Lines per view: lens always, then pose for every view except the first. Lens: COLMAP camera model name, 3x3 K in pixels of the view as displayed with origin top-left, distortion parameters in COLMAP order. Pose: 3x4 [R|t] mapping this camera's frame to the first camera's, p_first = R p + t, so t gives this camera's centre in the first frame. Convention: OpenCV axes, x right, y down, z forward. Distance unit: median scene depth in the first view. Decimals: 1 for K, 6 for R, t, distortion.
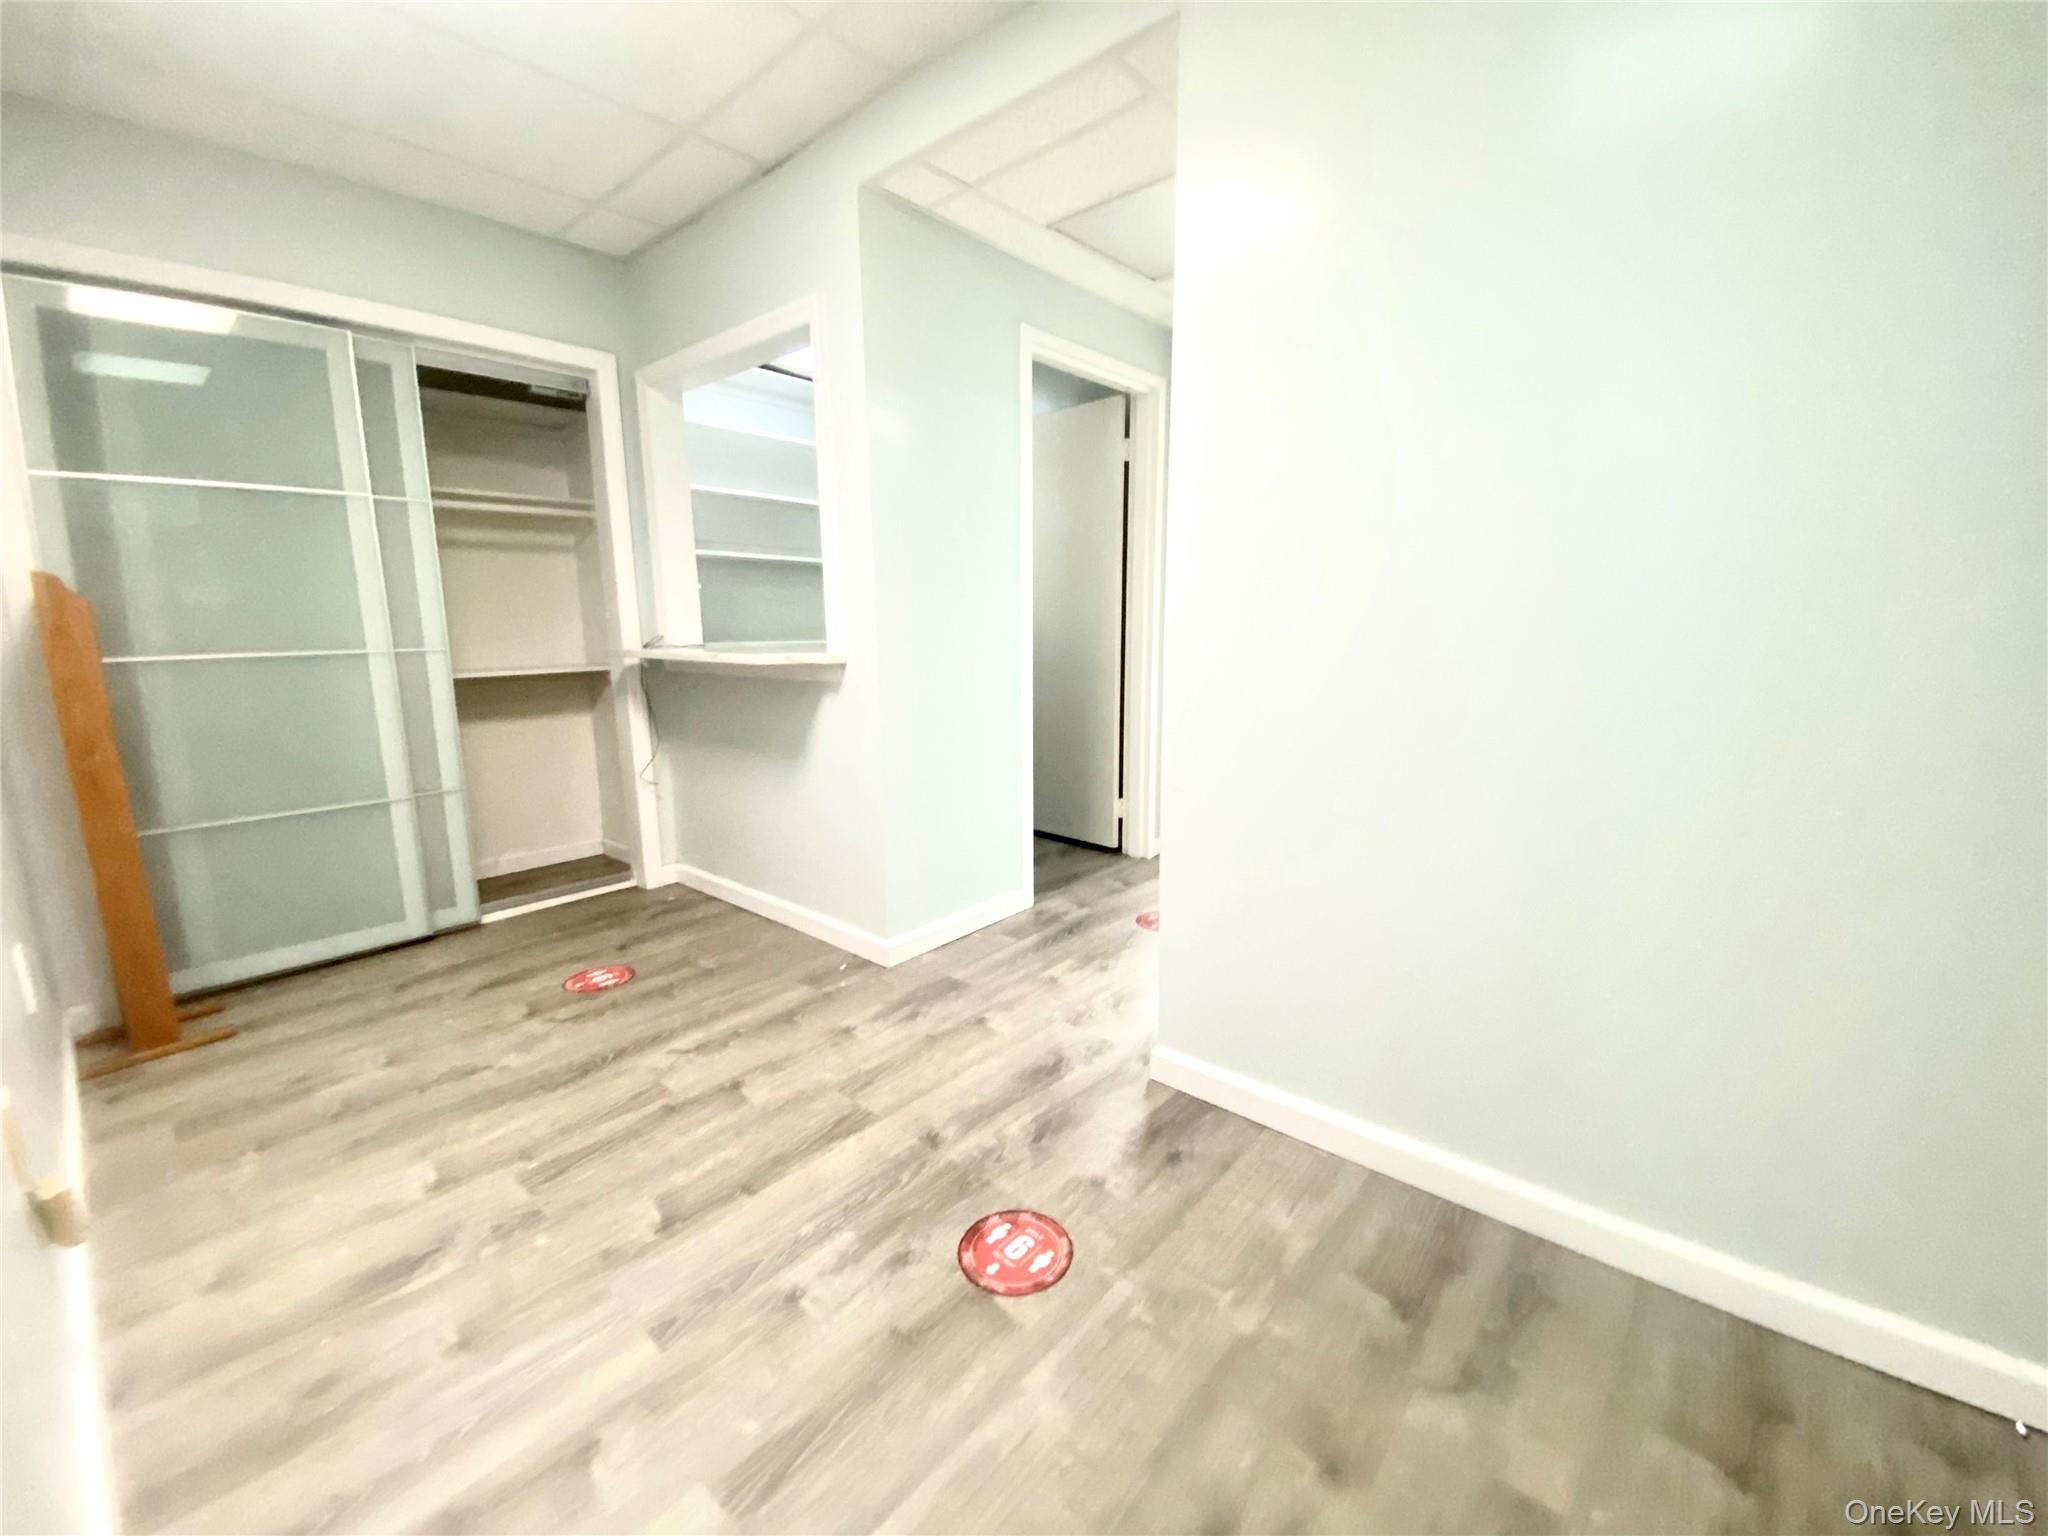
lens RADIAL K [[839.4, 0, 1027.8], [0, 839.4, 774.4], [0, 0, 1]] dist [0.022077, -0.021268]
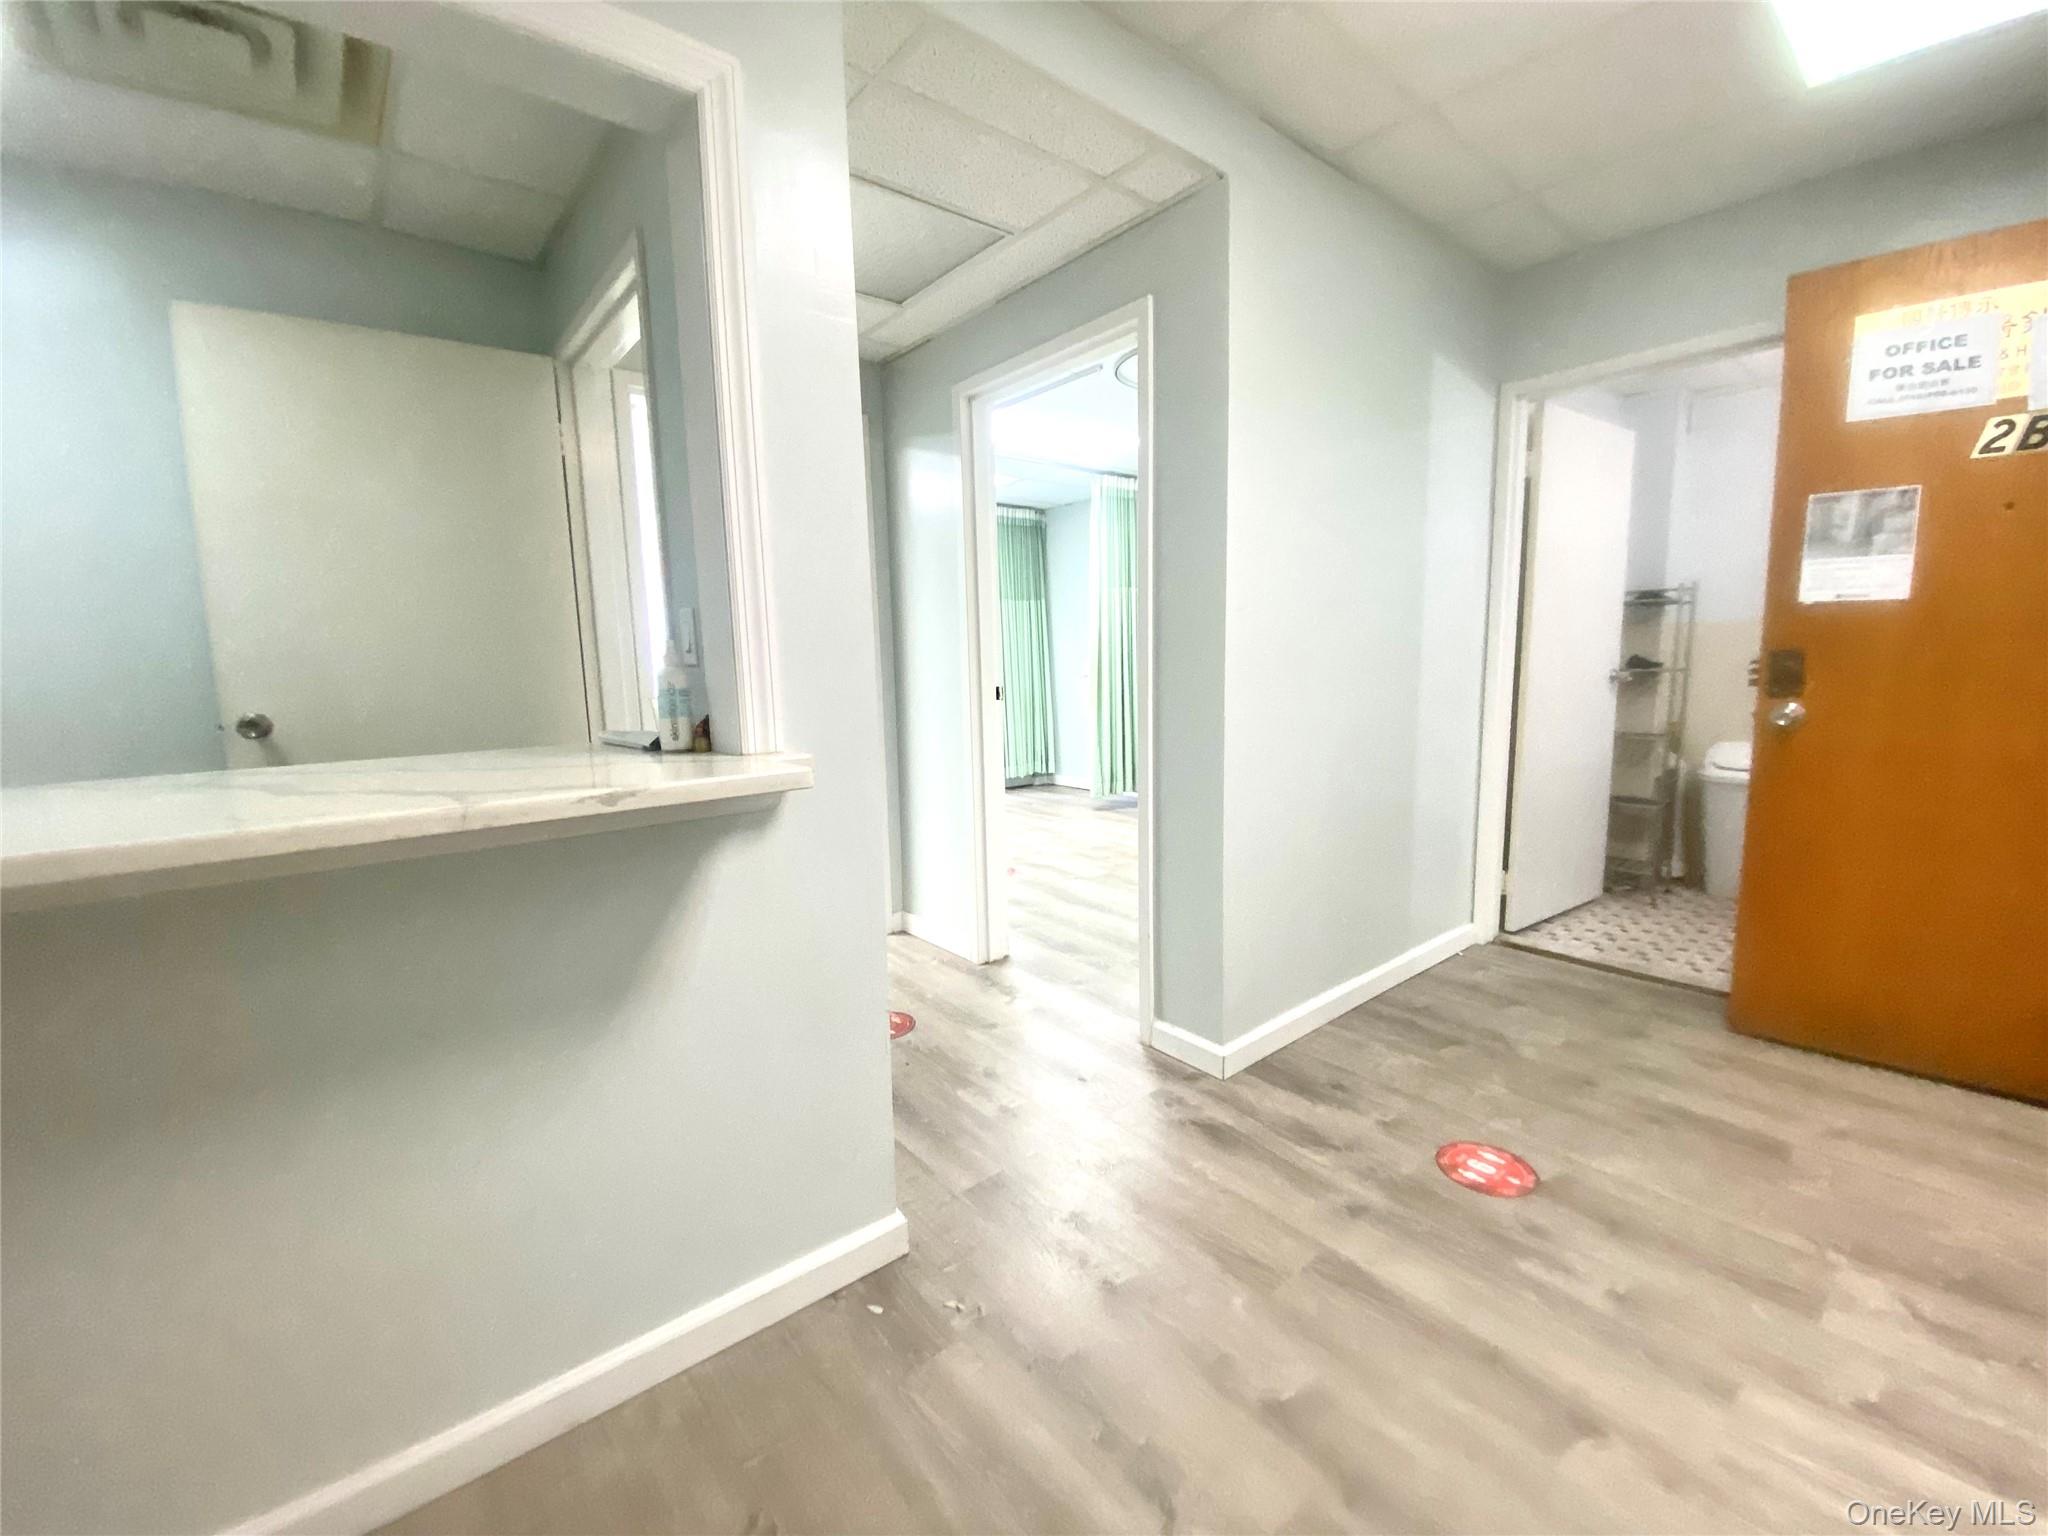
lens RADIAL K [[839.4, 0, 1027.8], [0, 839.4, 774.4], [0, 0, 1]] dist [0.022077, -0.021268]
pose [[0.150847, -0.129597, 0.980025, -0.896598], [0.202213, 0.974453, 0.097735, -0.188053], [-0.967654, 0.183431, 0.173199, 0.942801]]
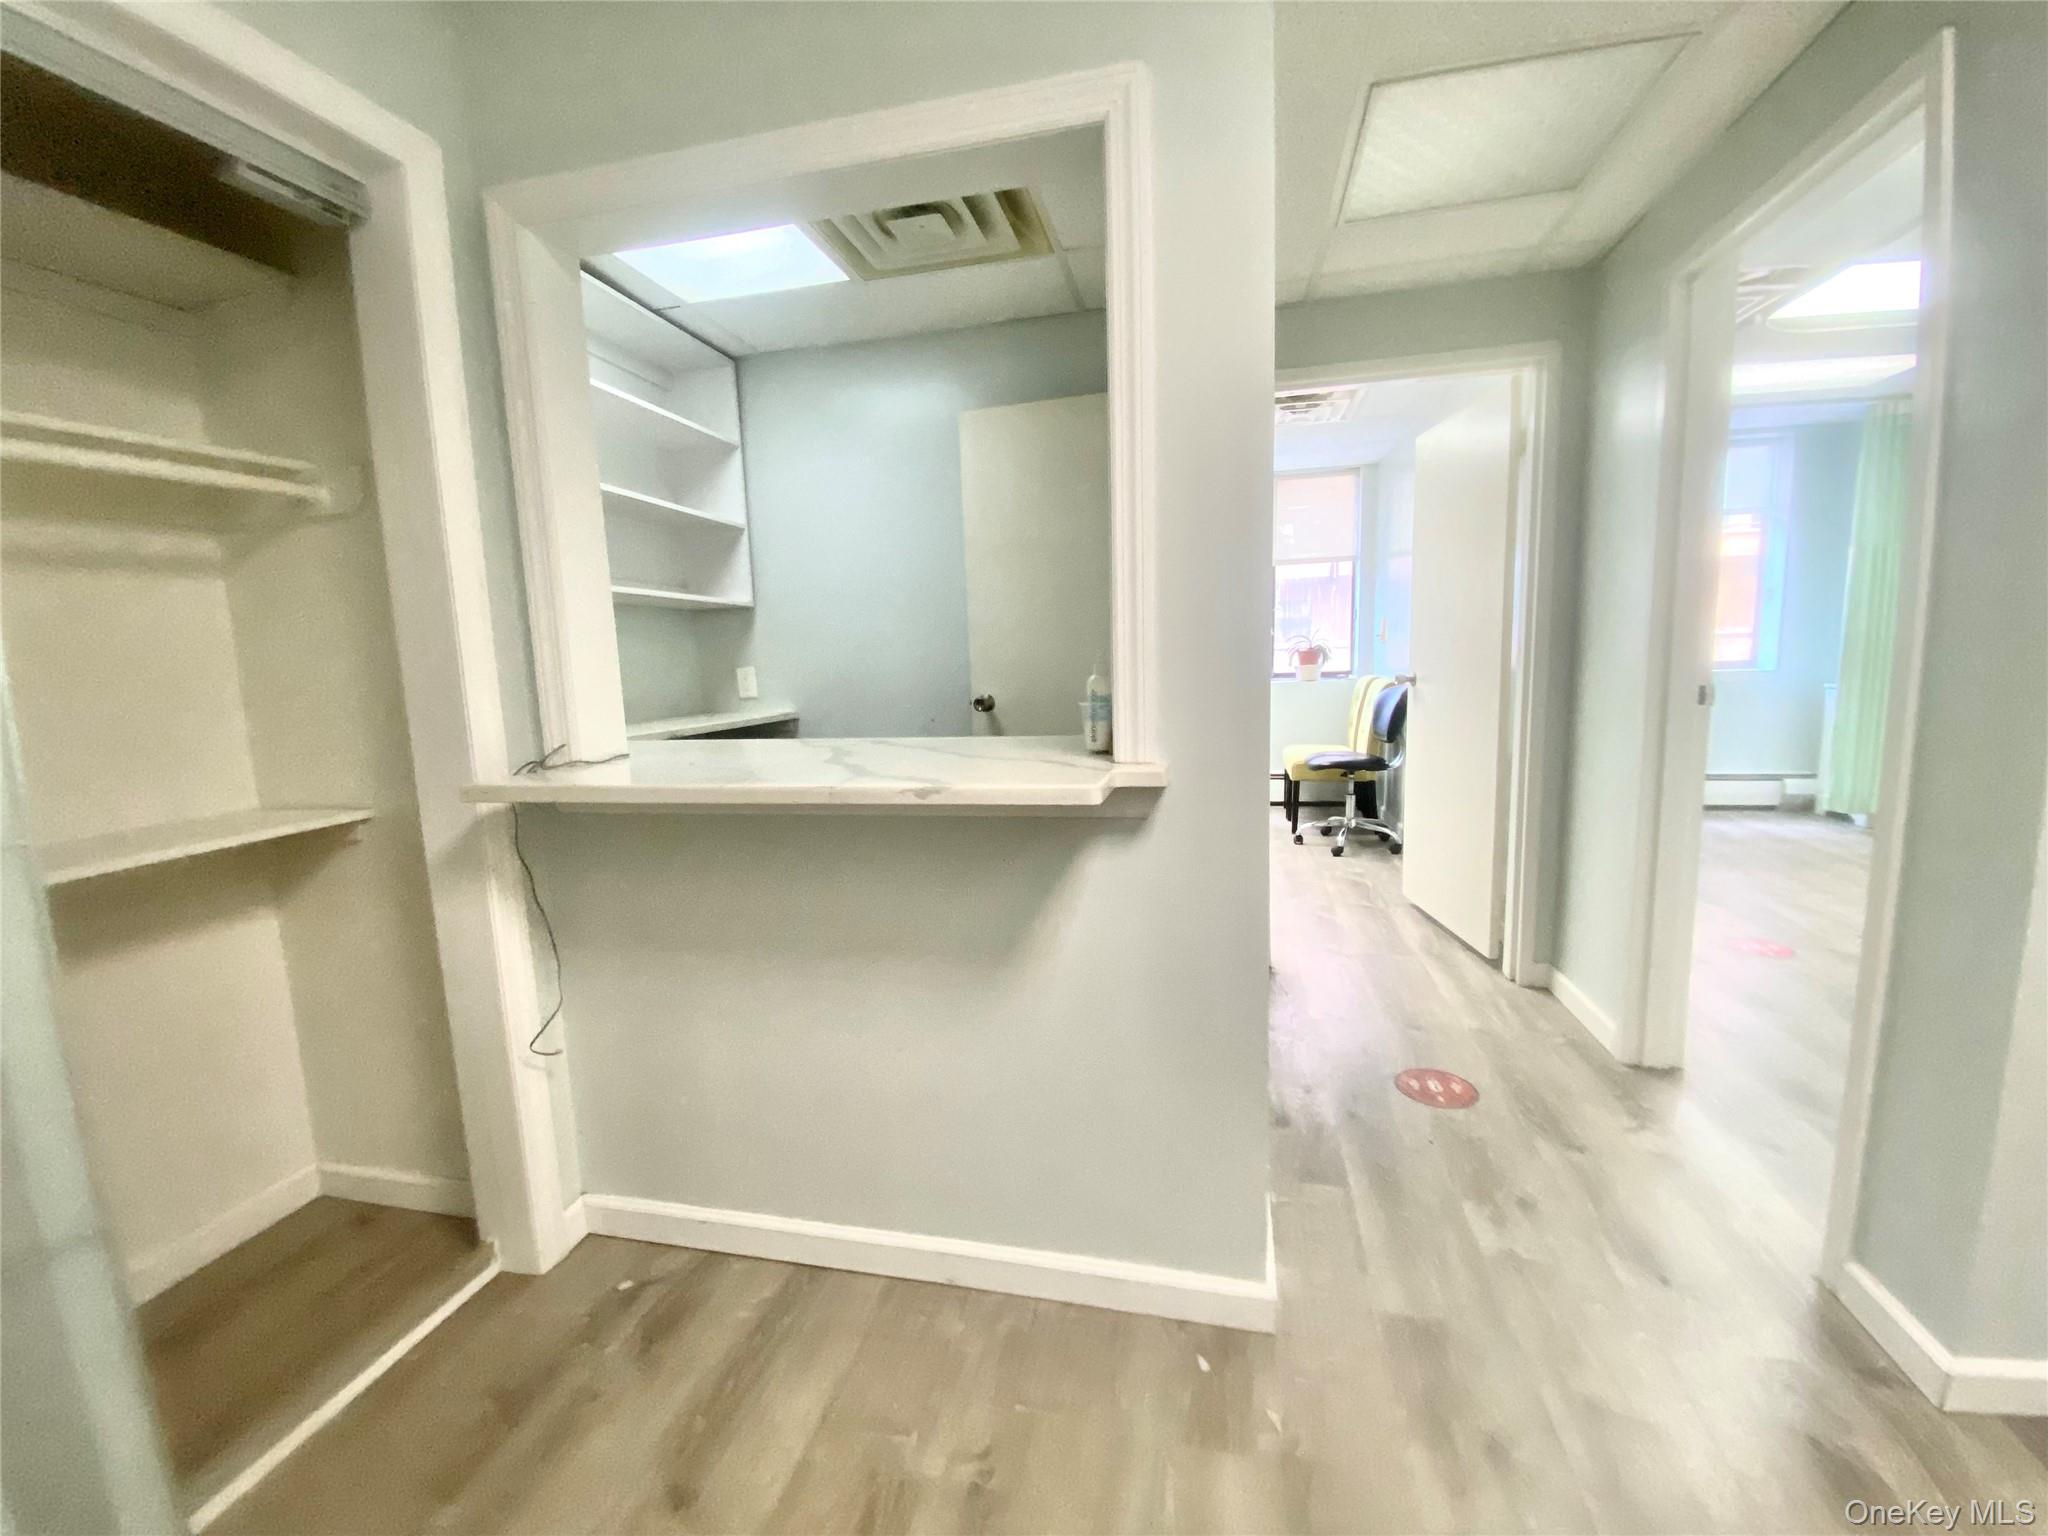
lens RADIAL K [[839.4, 0, 1027.8], [0, 839.4, 774.4], [0, 0, 1]] dist [0.022077, -0.021268]
pose [[0.880747, -0.085110, 0.465877, -0.669605], [0.110382, 0.993518, -0.027175, -0.164655], [-0.460544, 0.075359, 0.884432, 0.712146]]
